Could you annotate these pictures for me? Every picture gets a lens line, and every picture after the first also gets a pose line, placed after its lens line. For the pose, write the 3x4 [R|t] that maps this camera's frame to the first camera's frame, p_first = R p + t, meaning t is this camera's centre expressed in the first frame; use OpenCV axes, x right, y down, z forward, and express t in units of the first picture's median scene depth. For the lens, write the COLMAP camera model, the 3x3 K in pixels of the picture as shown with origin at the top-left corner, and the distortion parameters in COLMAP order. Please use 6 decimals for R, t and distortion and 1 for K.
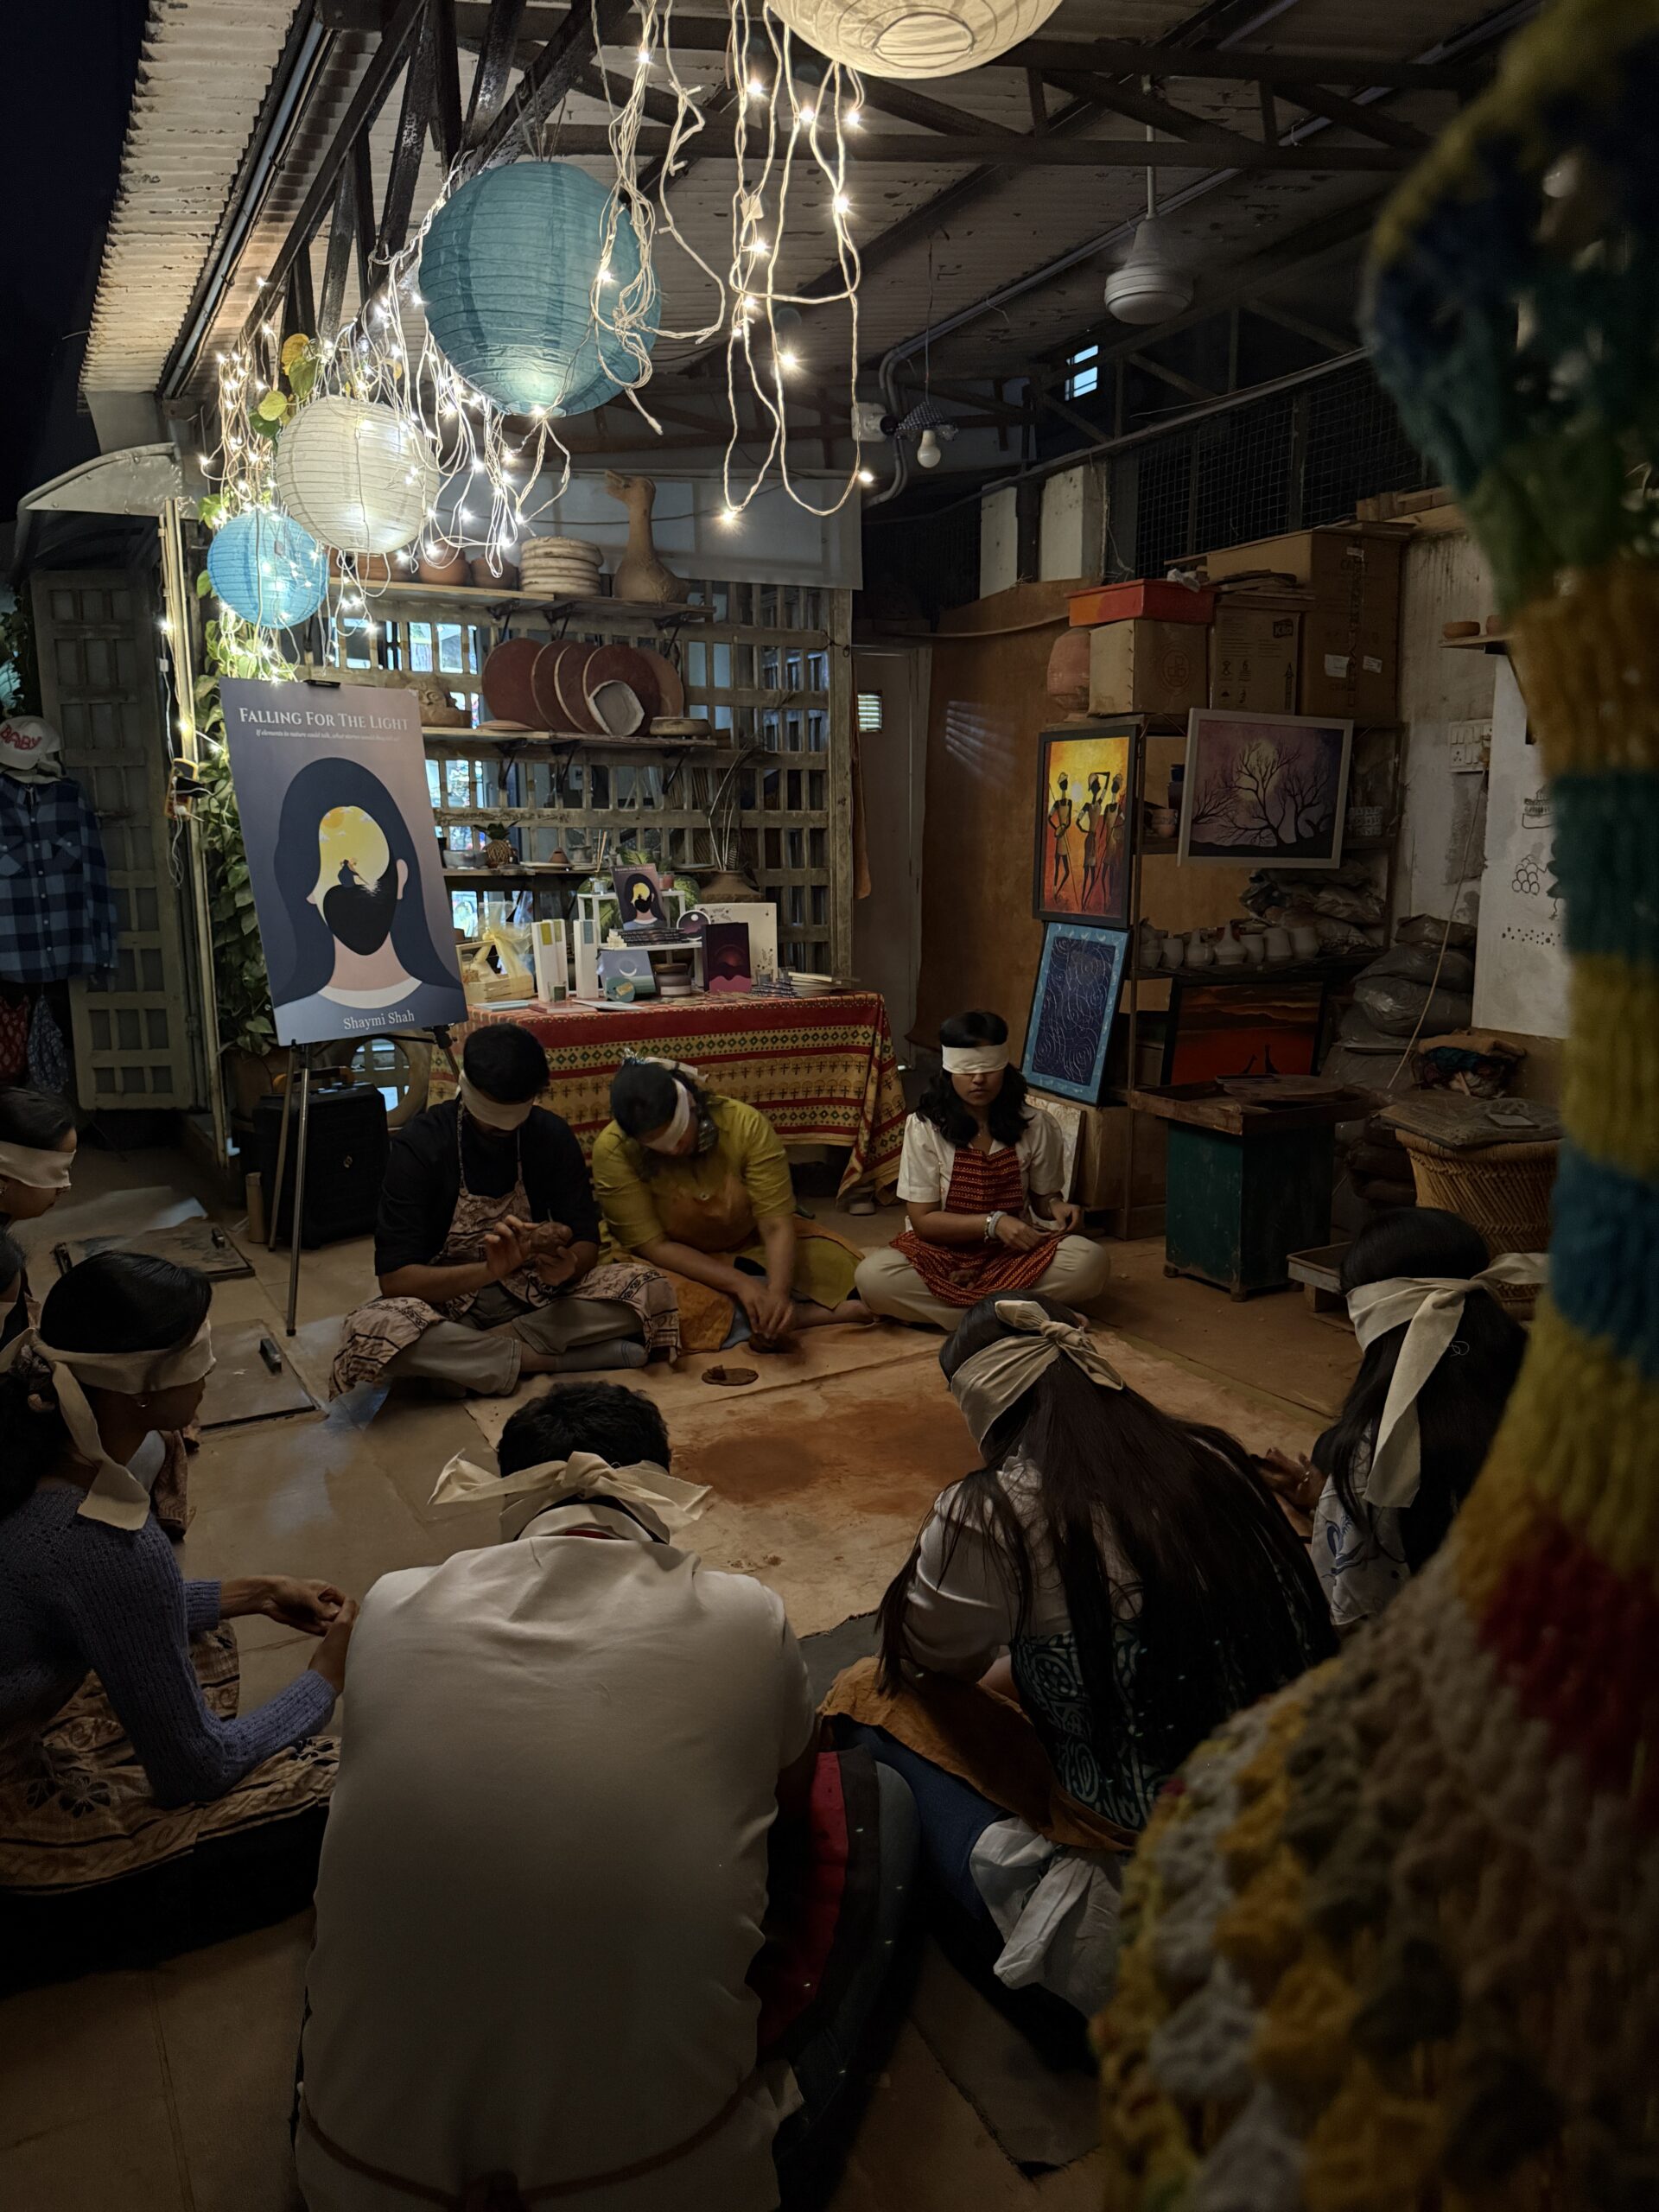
lens RADIAL K [[1553.3, 0, 826.0], [0, 1553.3, 1114.6], [0, 0, 1]] dist [0.004770, -0.000291]
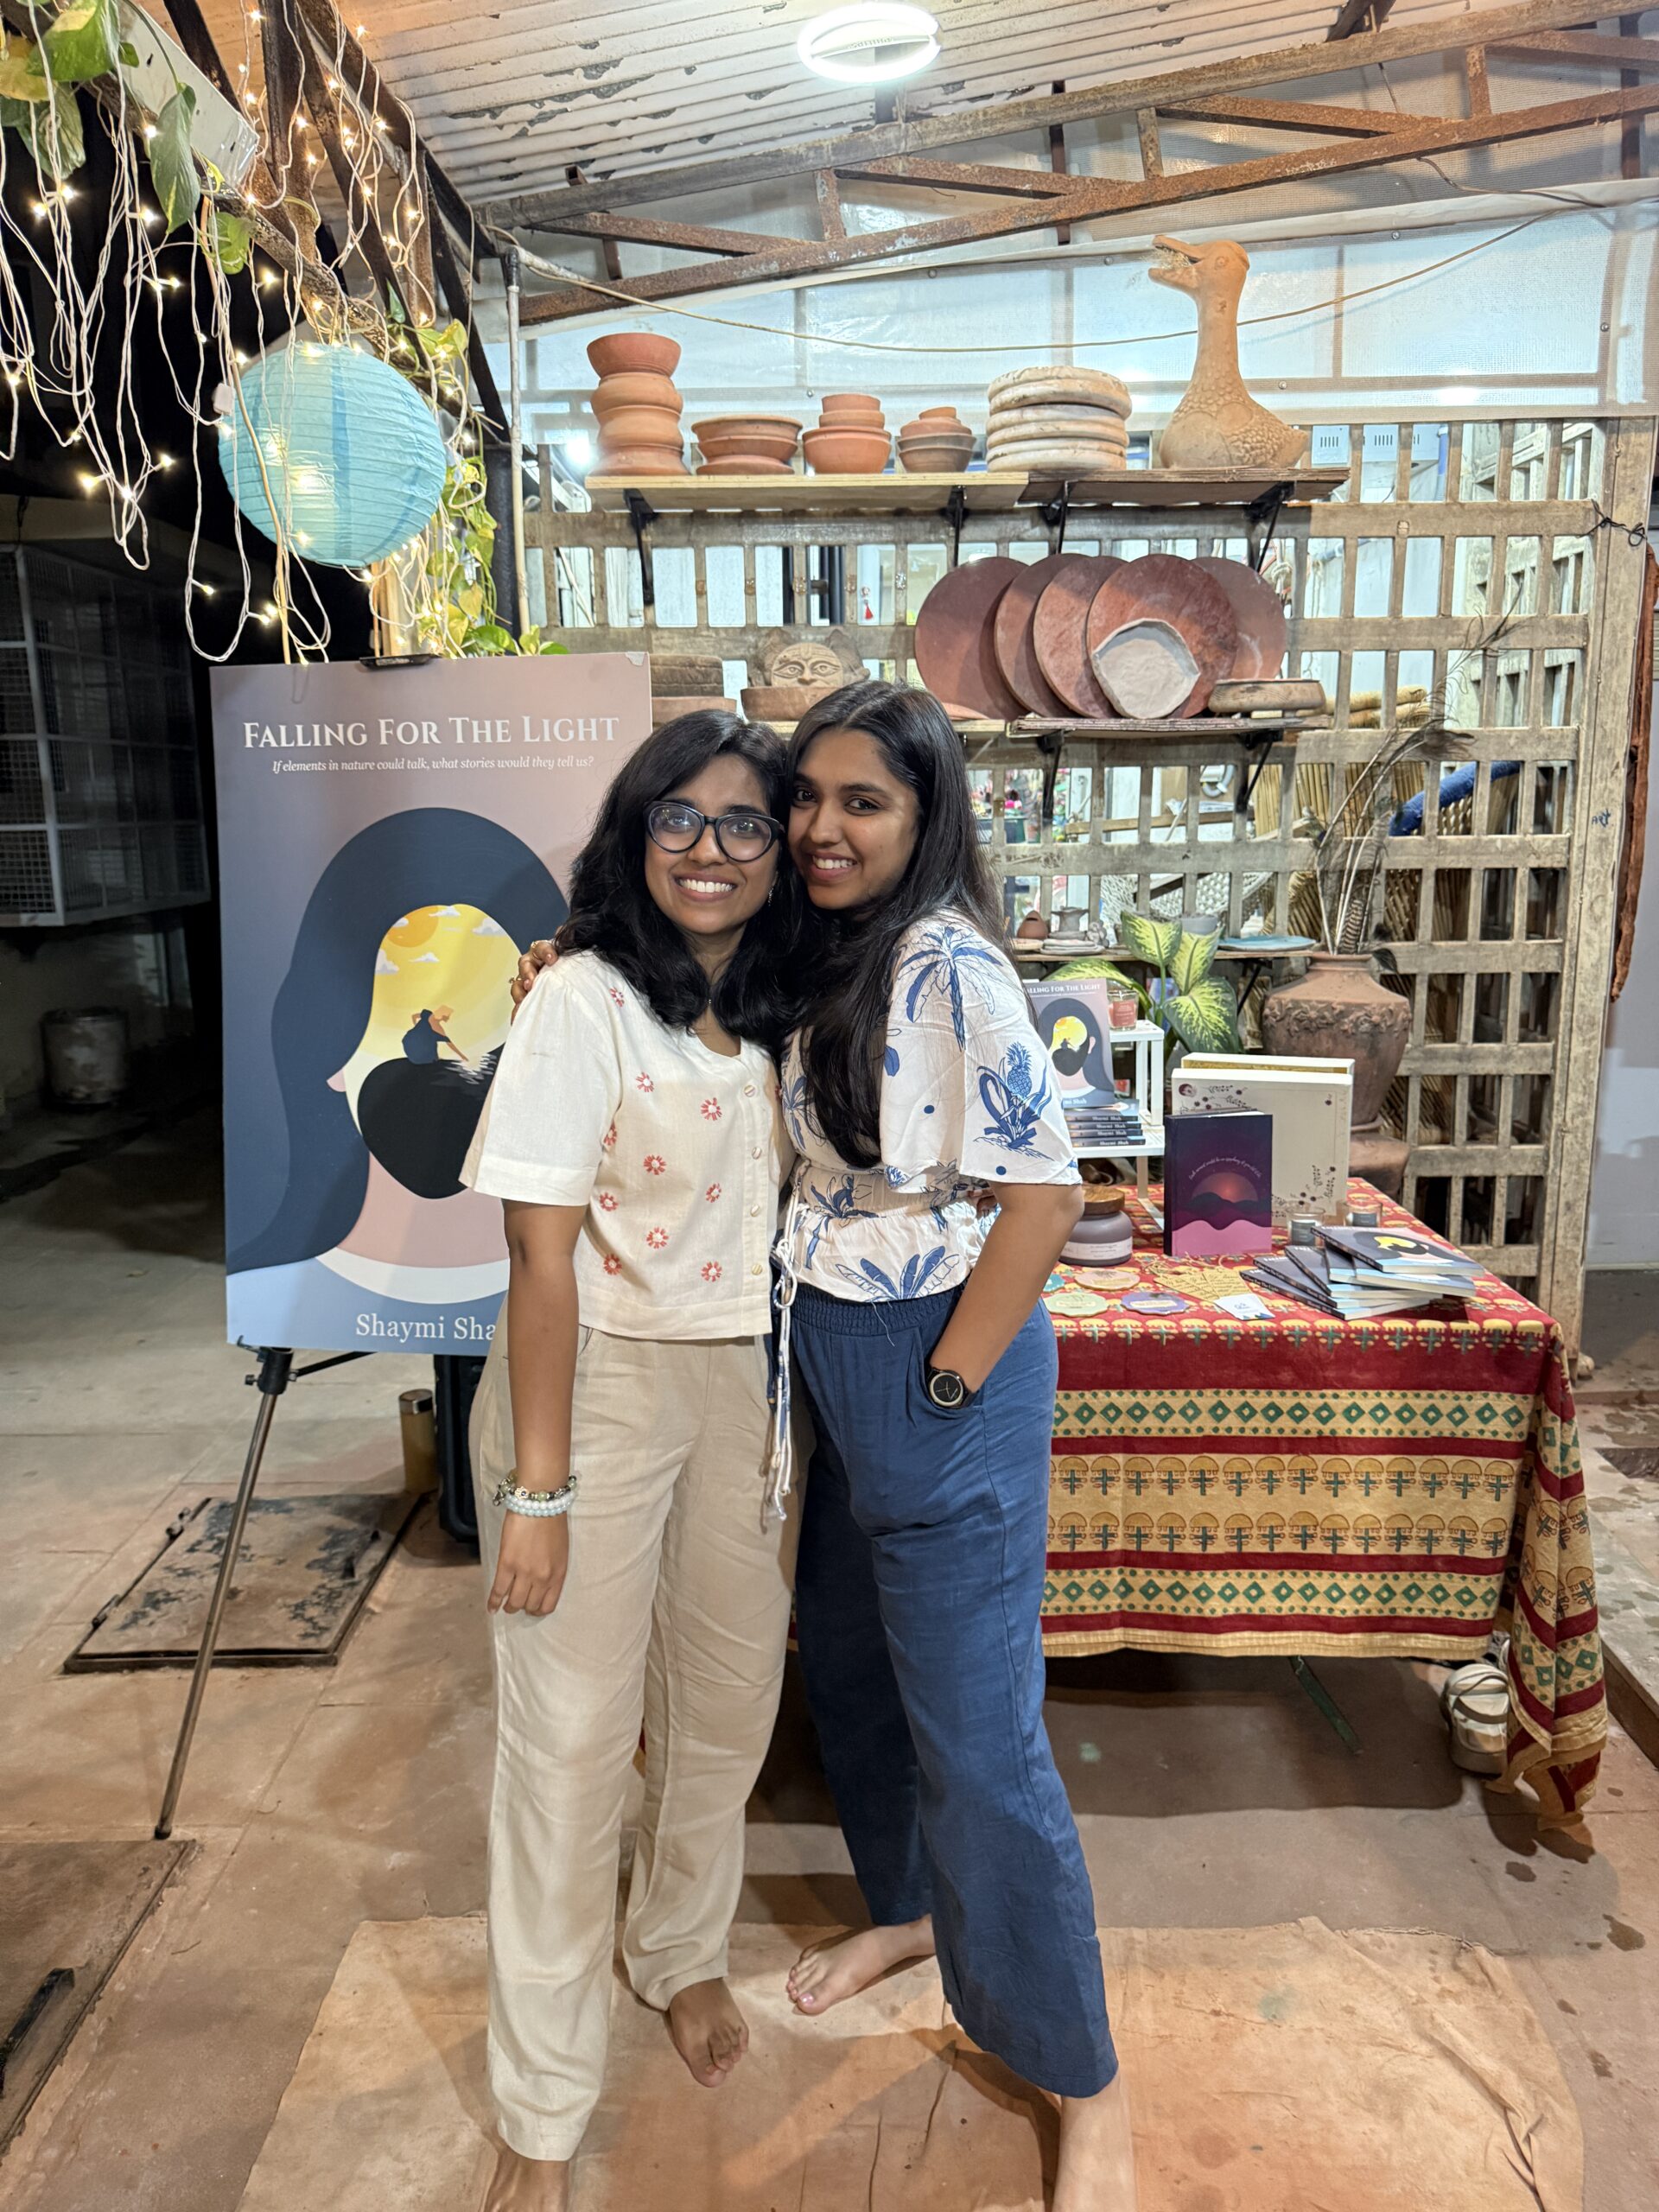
lens RADIAL K [[1553.3, 0, 824.1], [0, 1553.3, 1082.9], [0, 0, 1]] dist [0.004770, -0.000291]
pose [[0.871663, 0.087470, -0.482237, 0.066067], [-0.078480, 0.996159, 0.038832, -0.168667], [0.483782, 0.003997, 0.875180, 0.609751]]
